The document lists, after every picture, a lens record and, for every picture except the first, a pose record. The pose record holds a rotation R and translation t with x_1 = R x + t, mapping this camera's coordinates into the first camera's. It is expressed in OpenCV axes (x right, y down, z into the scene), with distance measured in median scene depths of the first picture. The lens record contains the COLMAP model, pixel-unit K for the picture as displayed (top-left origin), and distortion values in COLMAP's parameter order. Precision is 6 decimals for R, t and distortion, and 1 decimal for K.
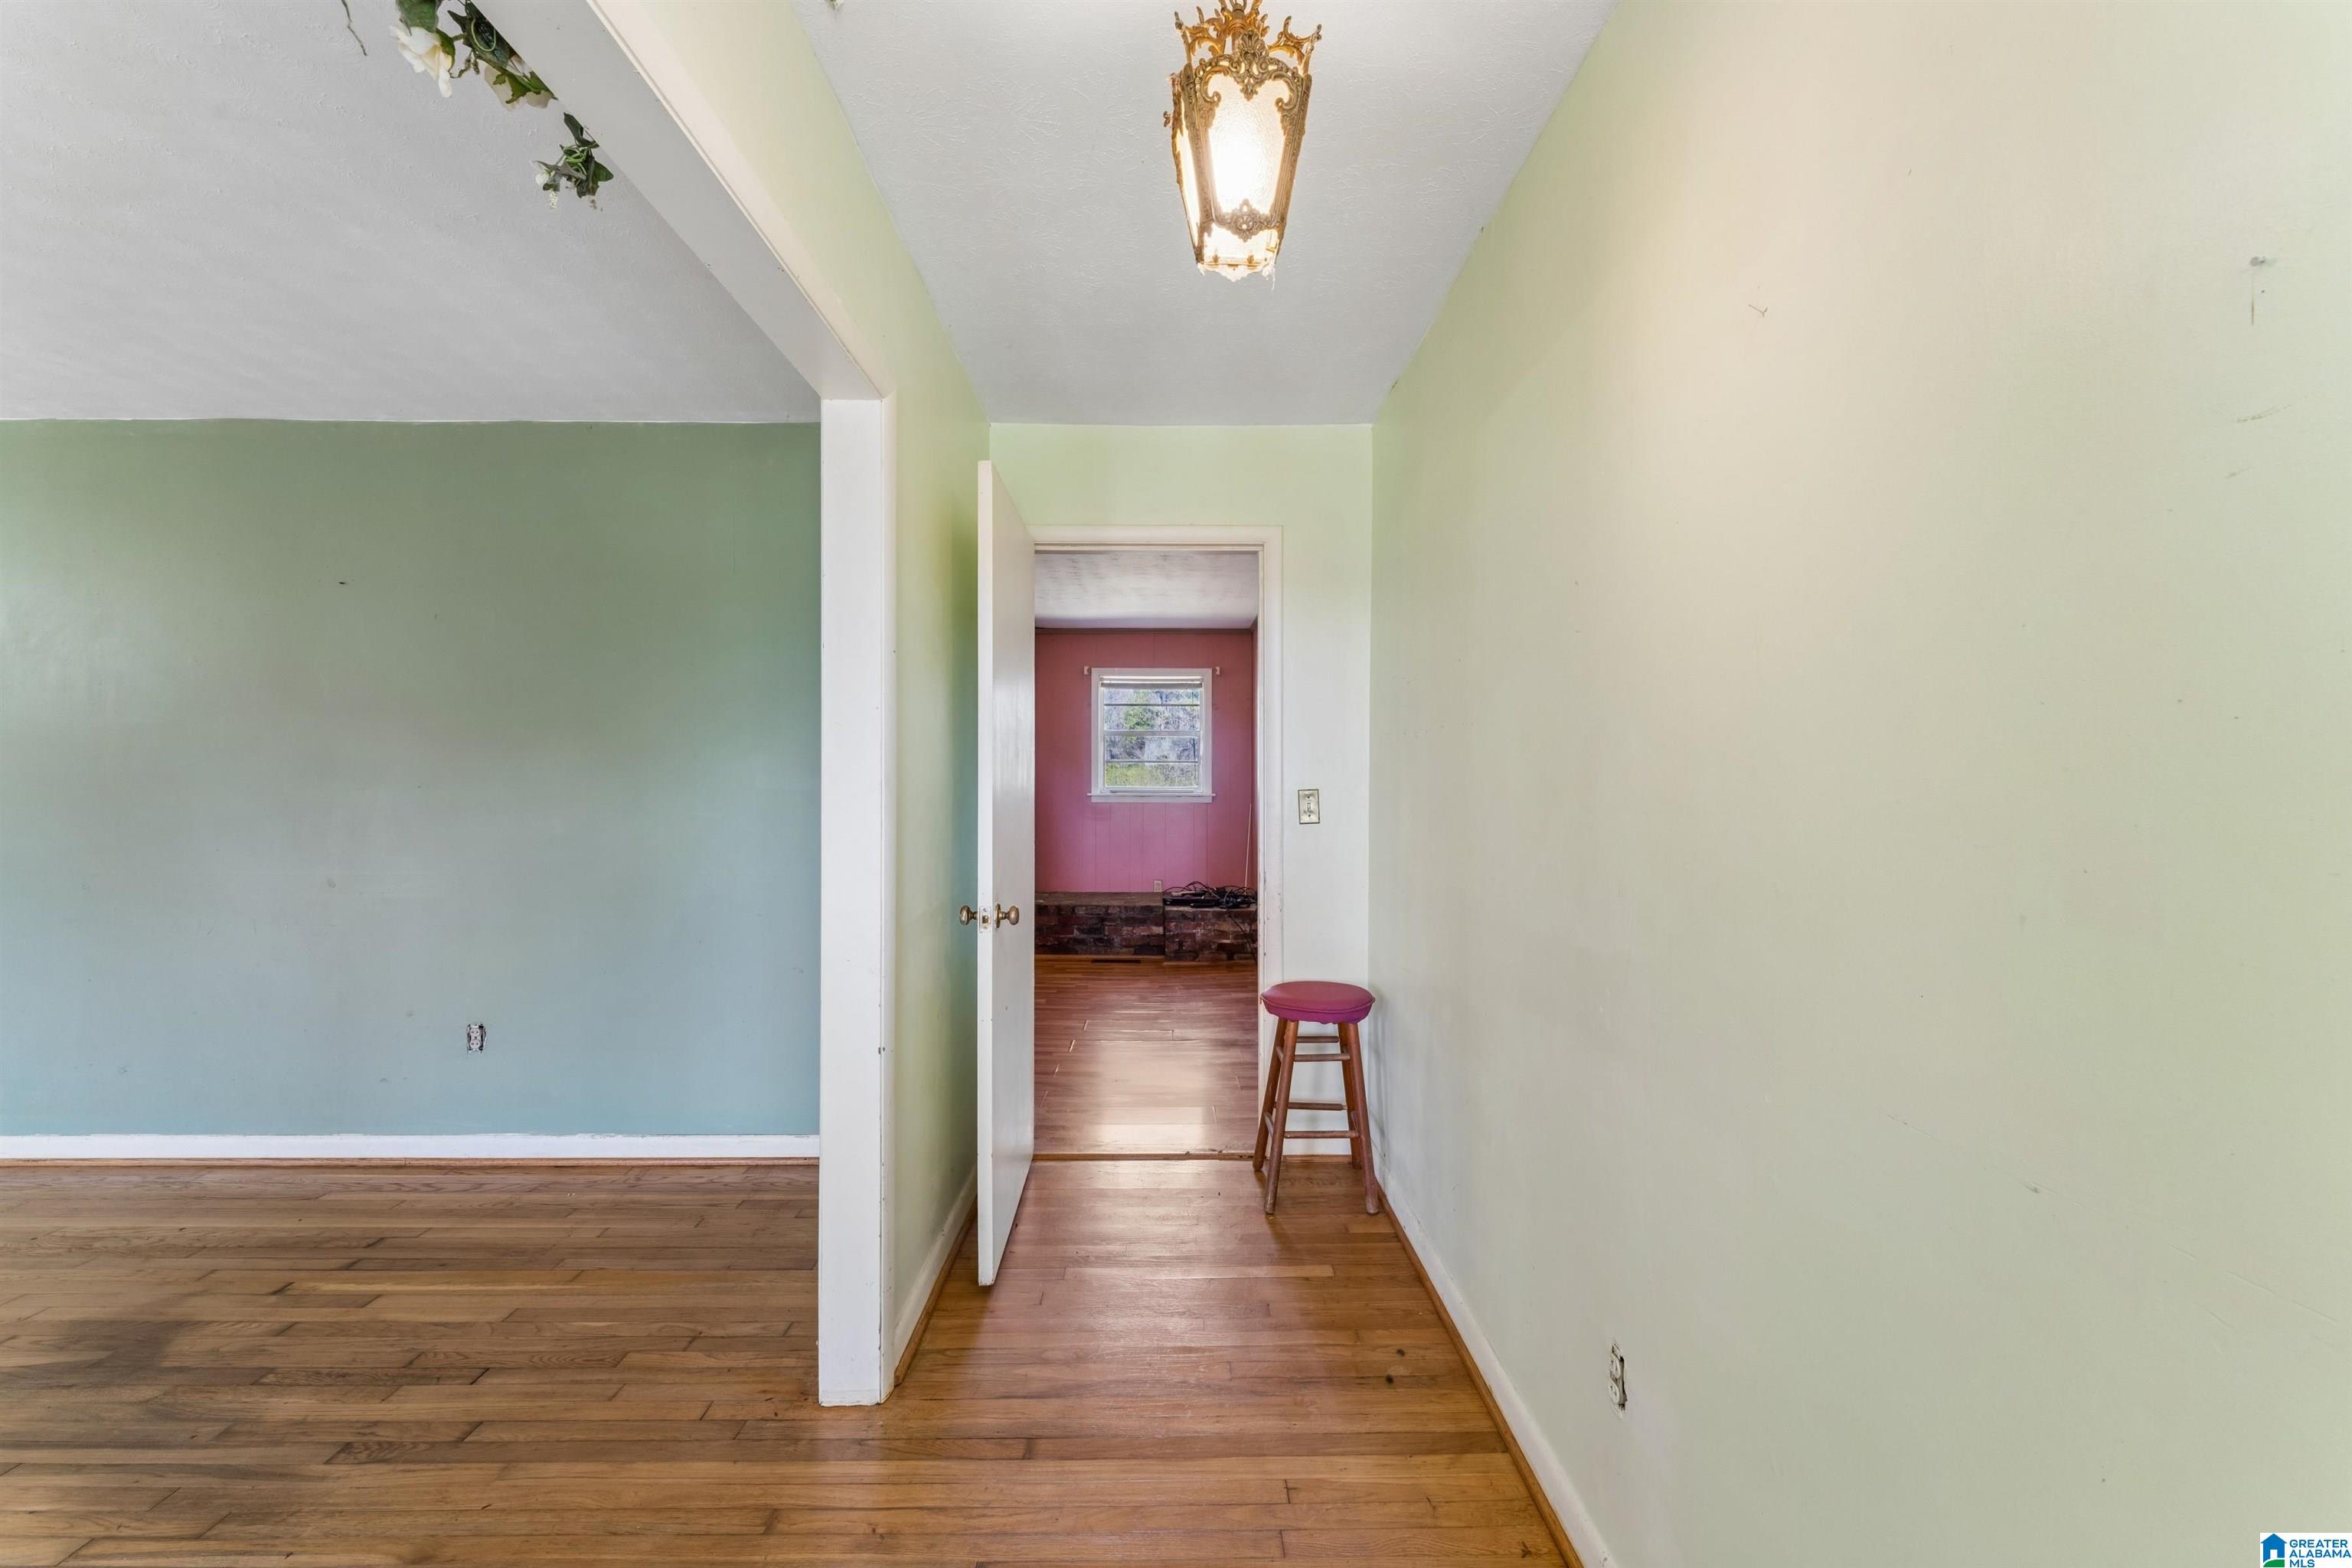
lens RADIAL K [[945.1, 0, 1173.4], [0, 945.1, 780.1], [0, 0, 1]] dist [-0.000874, -0.000209]
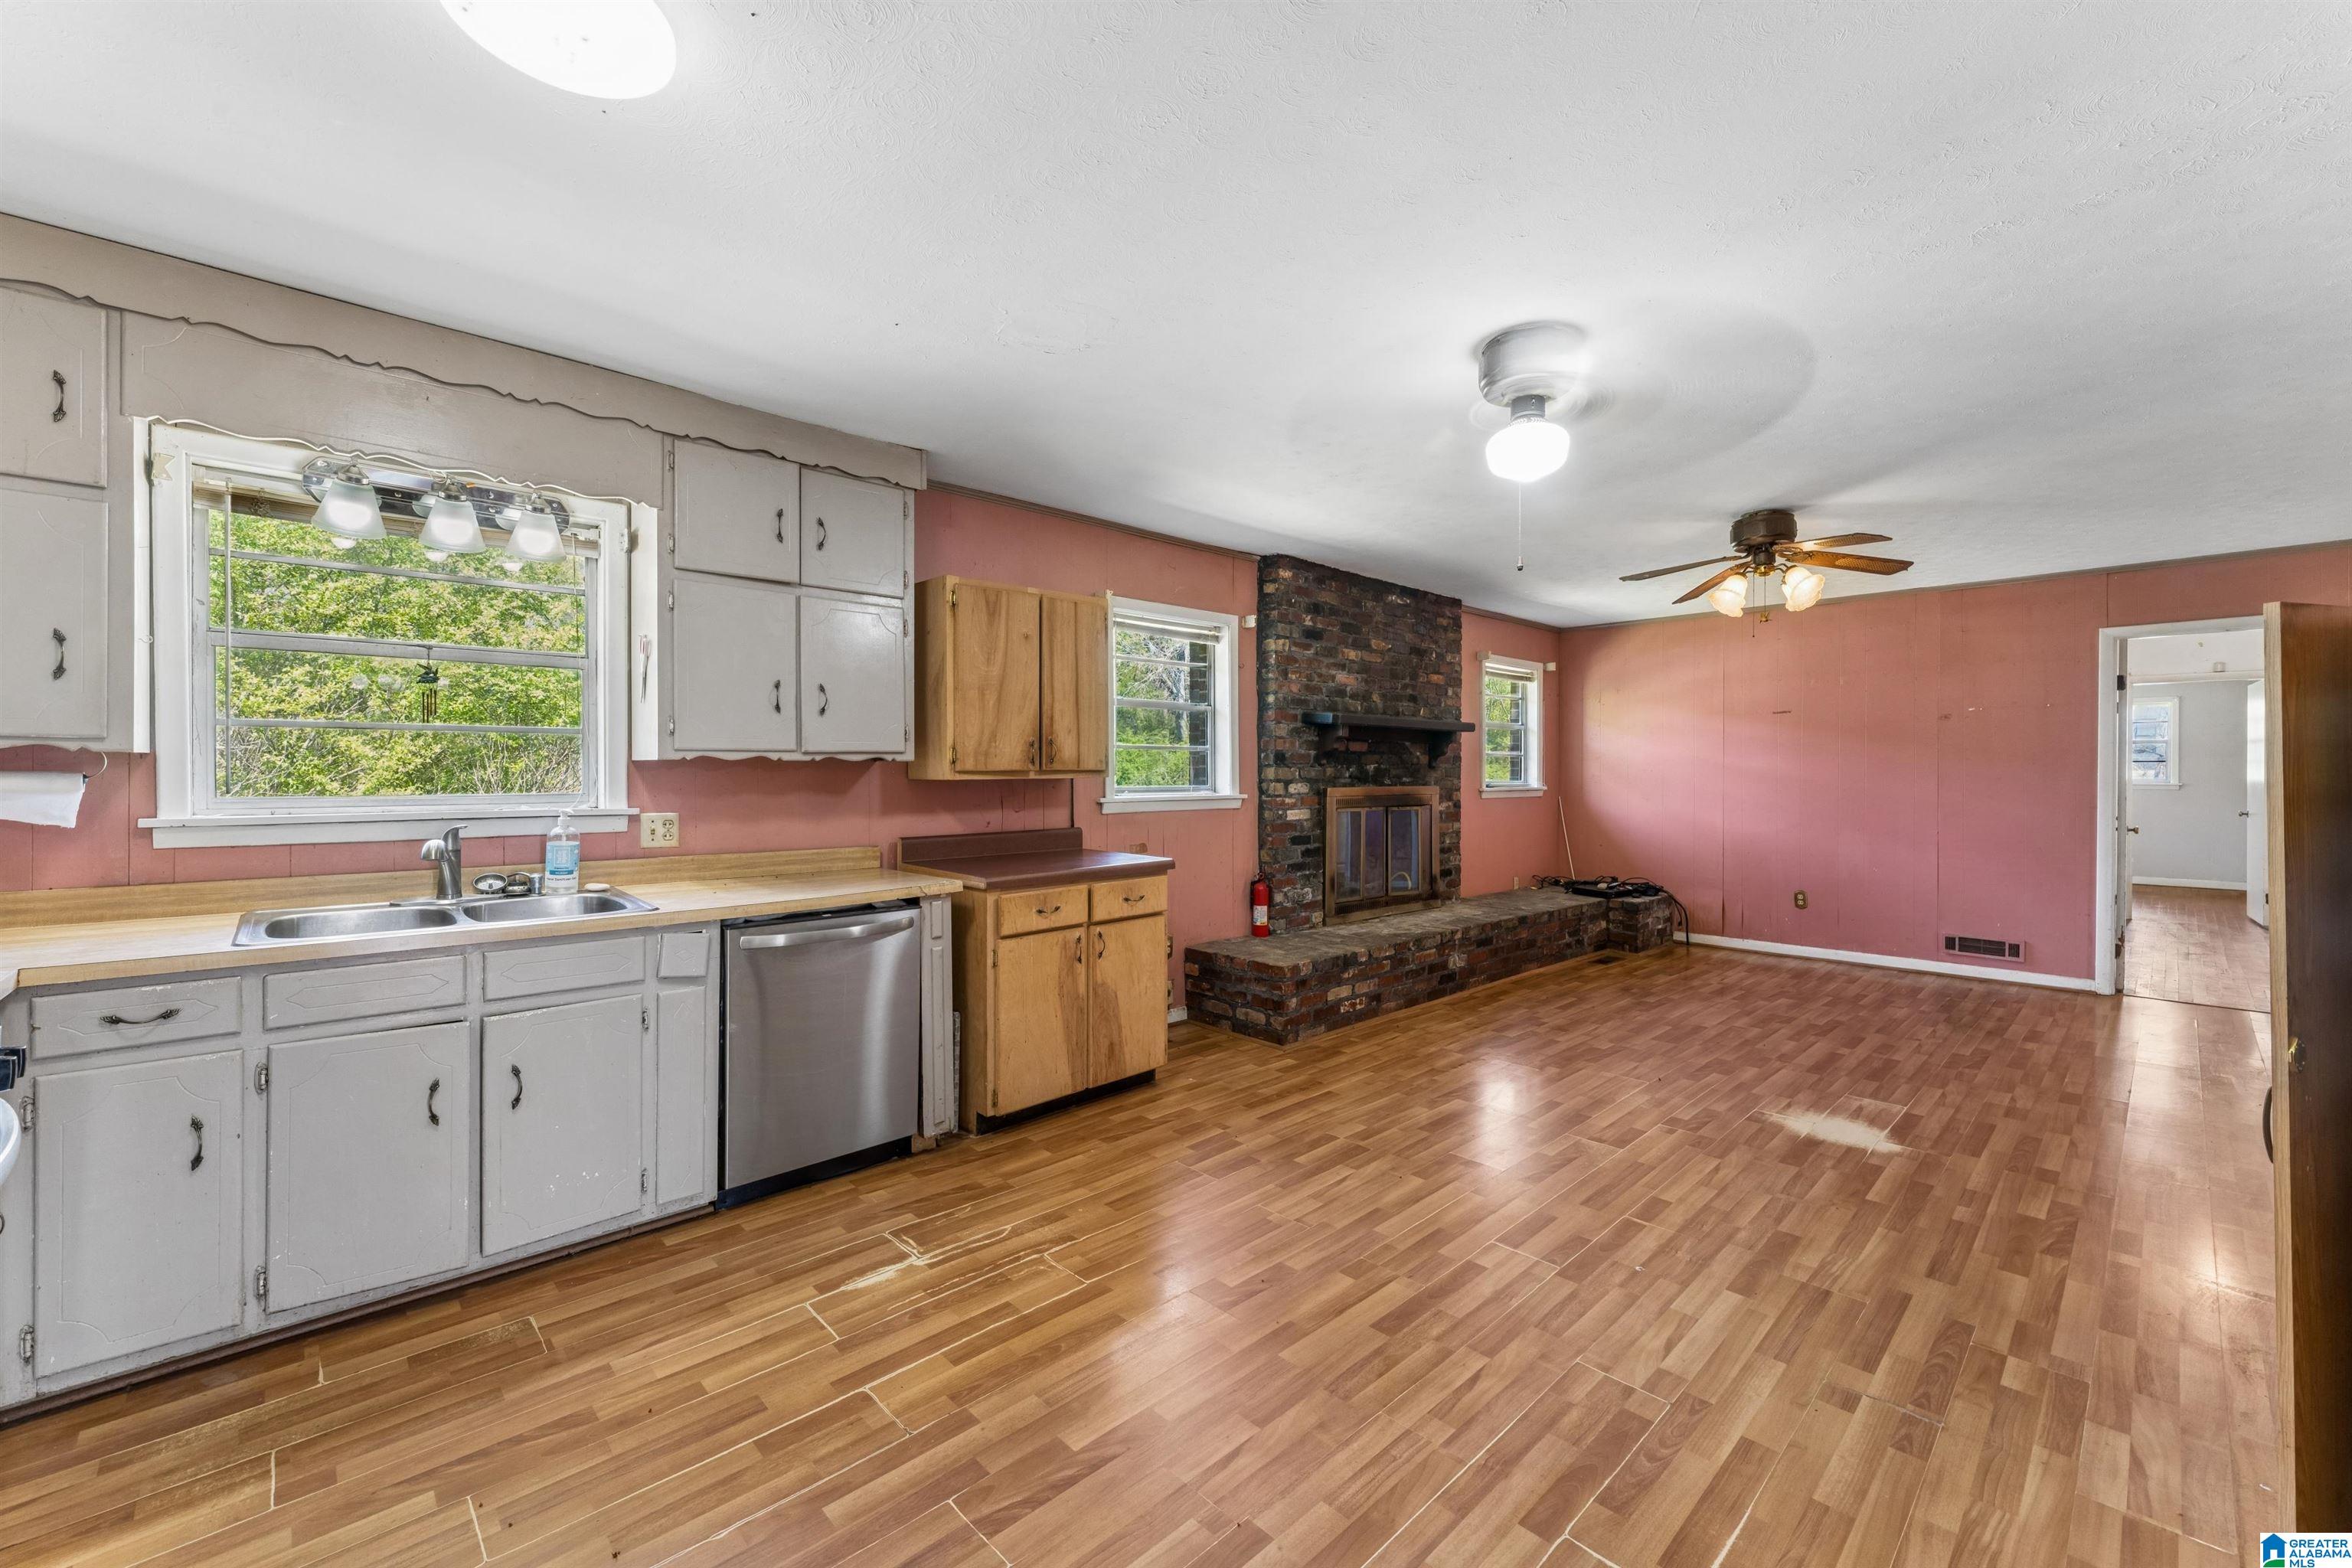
lens RADIAL K [[945.1, 0, 1181.6], [0, 945.1, 767.4], [0, 0, 1]] dist [-0.000874, -0.000209]
pose [[0.733855, 0.003081, 0.679299, -1.020954], [-0.000351, 0.999991, -0.004157, -0.002721], [-0.679306, 0.002812, 0.733850, 0.570919]]
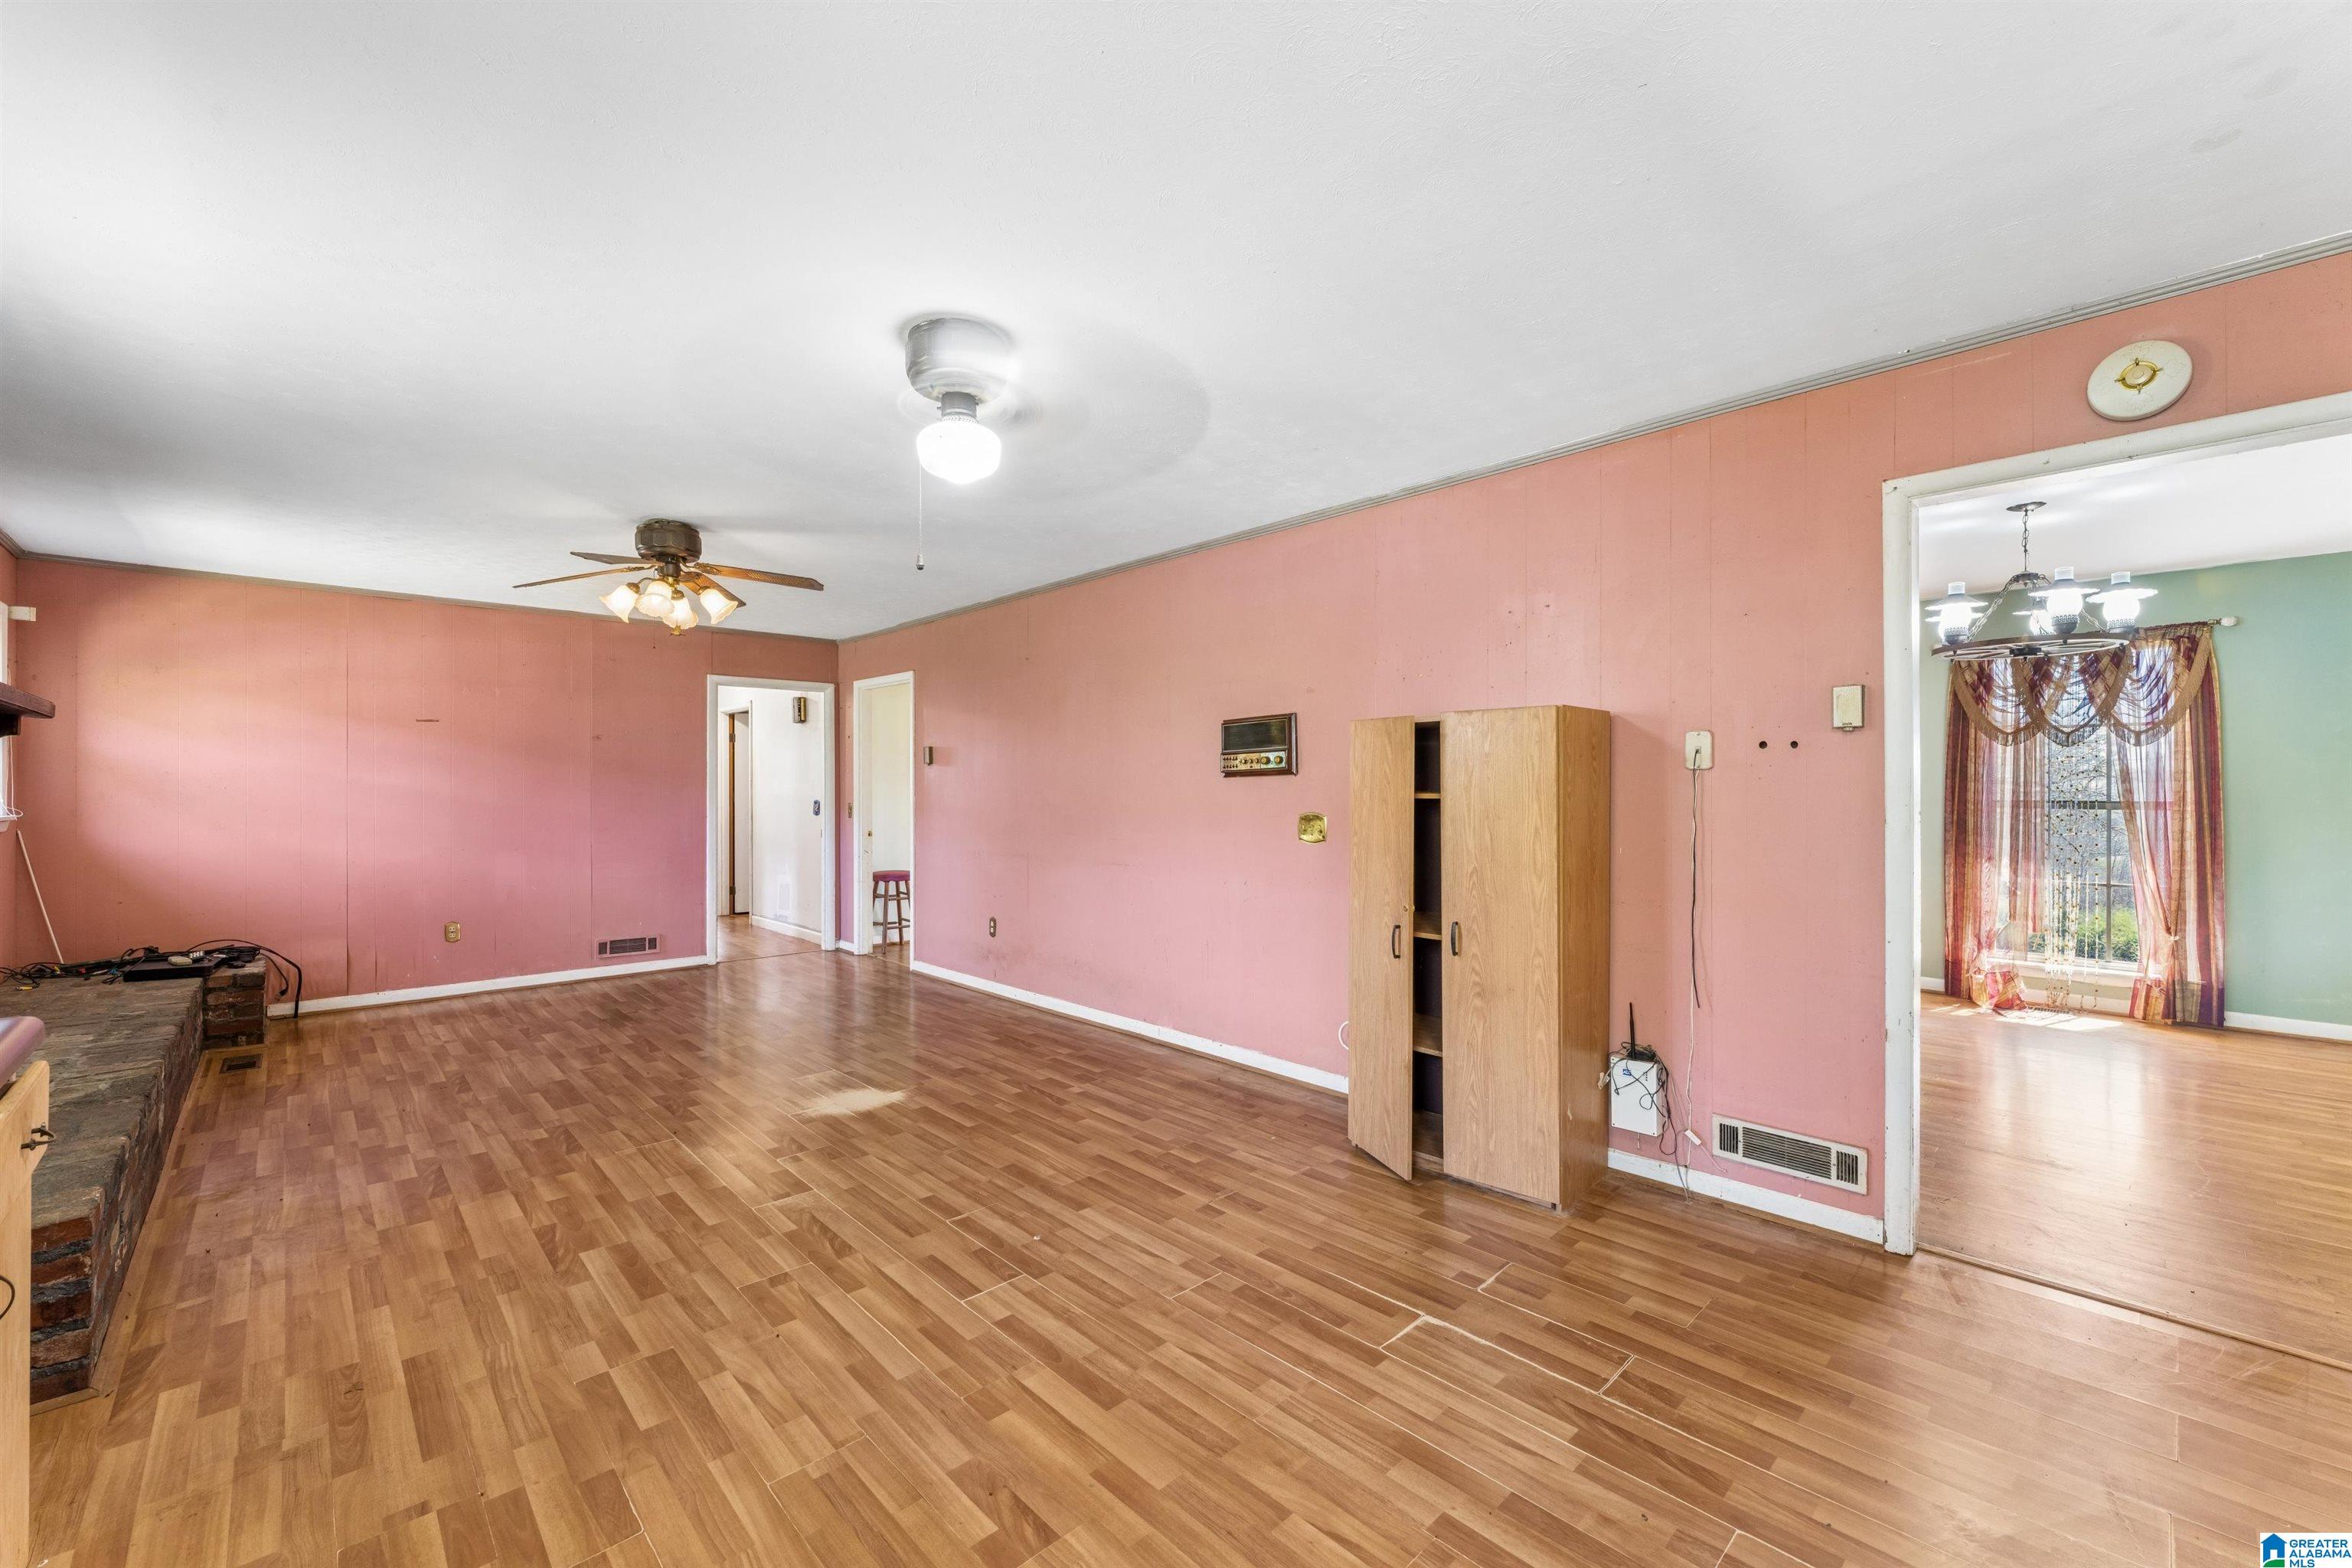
lens RADIAL K [[945.1, 0, 1175.6], [0, 945.1, 790.2], [0, 0, 1]] dist [-0.000874, -0.000209]
pose [[-0.677608, -0.001113, 0.735422, -0.979336], [0.002086, 0.999992, 0.003435, -0.002911], [-0.735420, 0.003862, -0.677600, 0.945171]]
